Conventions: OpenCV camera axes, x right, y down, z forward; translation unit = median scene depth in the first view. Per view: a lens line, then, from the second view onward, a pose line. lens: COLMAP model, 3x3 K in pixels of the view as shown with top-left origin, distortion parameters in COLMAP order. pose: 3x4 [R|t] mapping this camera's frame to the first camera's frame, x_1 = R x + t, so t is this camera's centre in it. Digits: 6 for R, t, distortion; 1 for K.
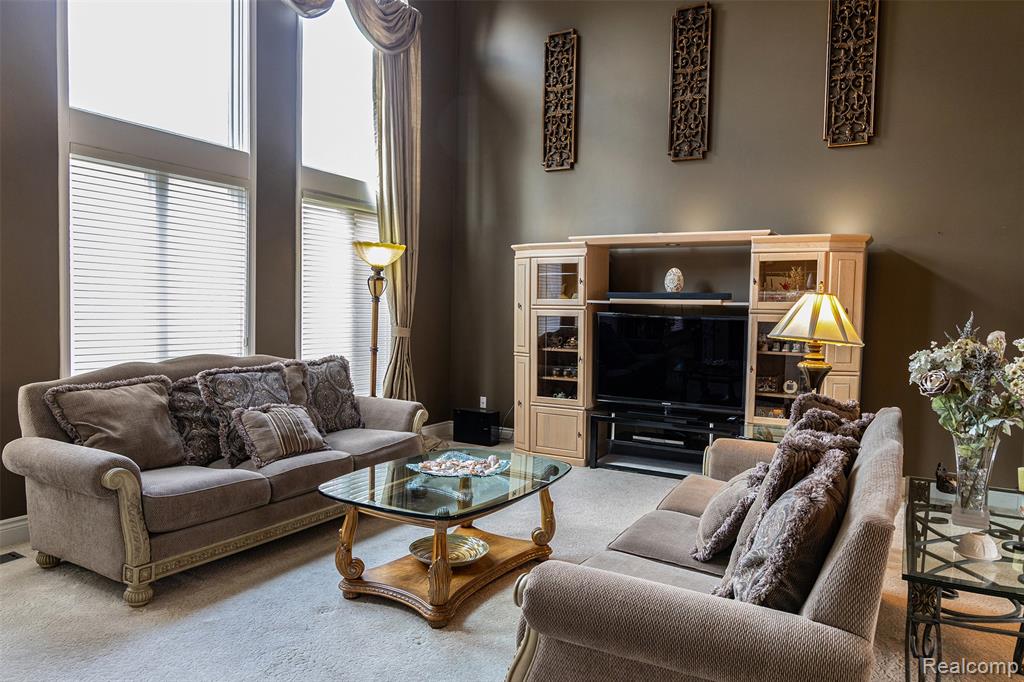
lens RADIAL K [[660.3, 0, 513.1], [0, 660.3, 330.5], [0, 0, 1]] dist [0.007934, 0.002648]
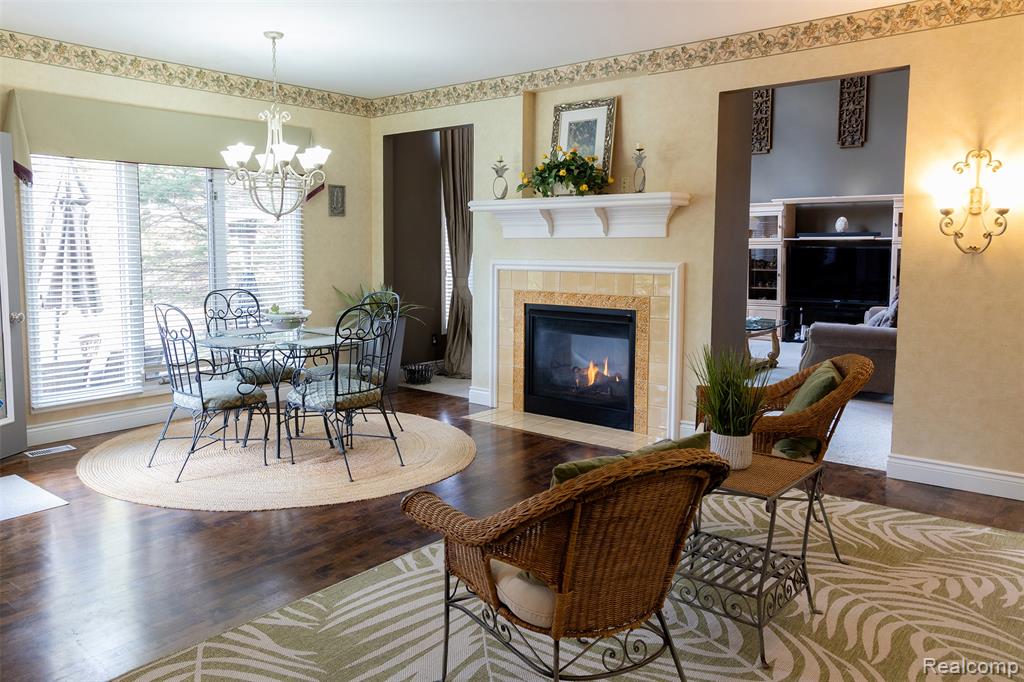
lens RADIAL K [[755.5, 0, 464.7], [0, 755.5, 308.6], [0, 0, 1]] dist [0.003450, 0.000495]
pose [[0.983746, -0.009121, -0.179333, -0.323605], [0.017004, 0.998953, 0.042471, 0.033362], [0.178757, -0.044830, 0.982871, -0.959415]]
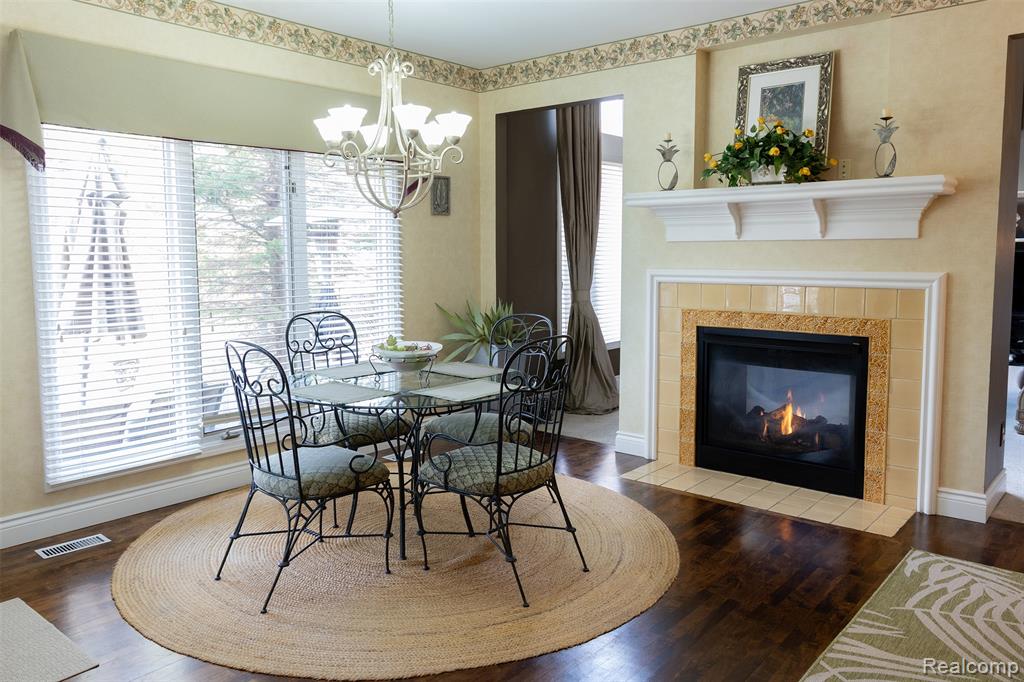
lens RADIAL K [[749.4, 0, 510.8], [0, 749.4, 313.7], [0, 0, 1]] dist [0.003366, 0.001891]
pose [[0.986106, -0.015802, -0.165366, -0.497407], [0.023135, 0.998828, 0.042515, 0.020023], [0.164500, -0.045750, 0.985316, -0.728558]]
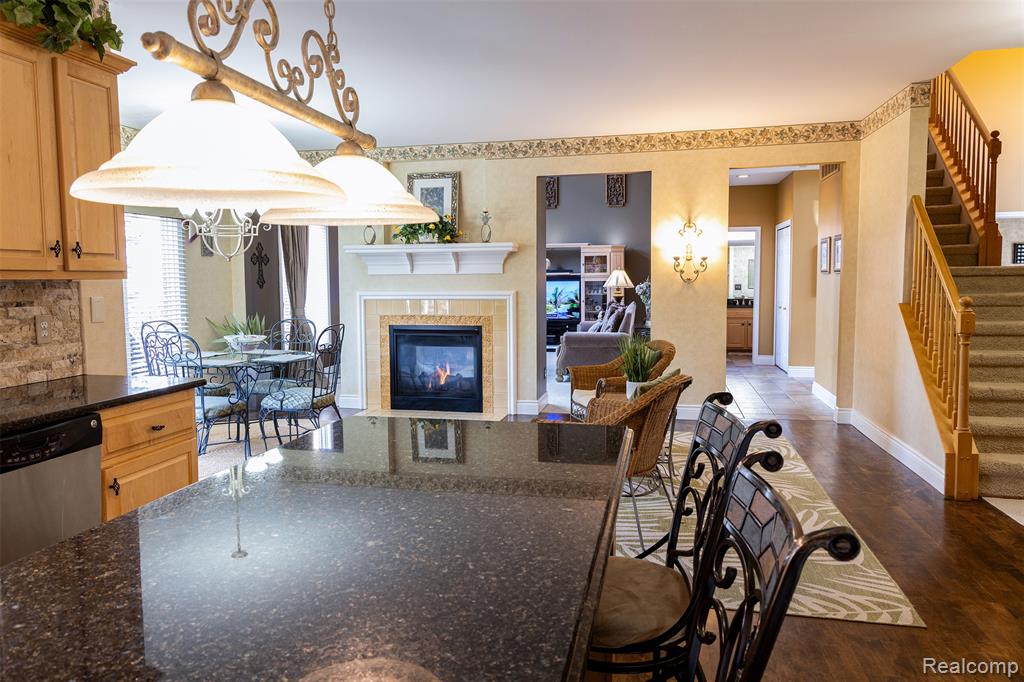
lens RADIAL K [[705.6, 0, 494.5], [0, 705.6, 337.5], [0, 0, 1]] dist [0.001589, 0.000265]
pose [[0.950406, -0.057639, 0.305624, -0.646222], [0.043350, 0.997635, 0.053341, 0.034807], [-0.307975, -0.037447, 0.950657, -1.181006]]
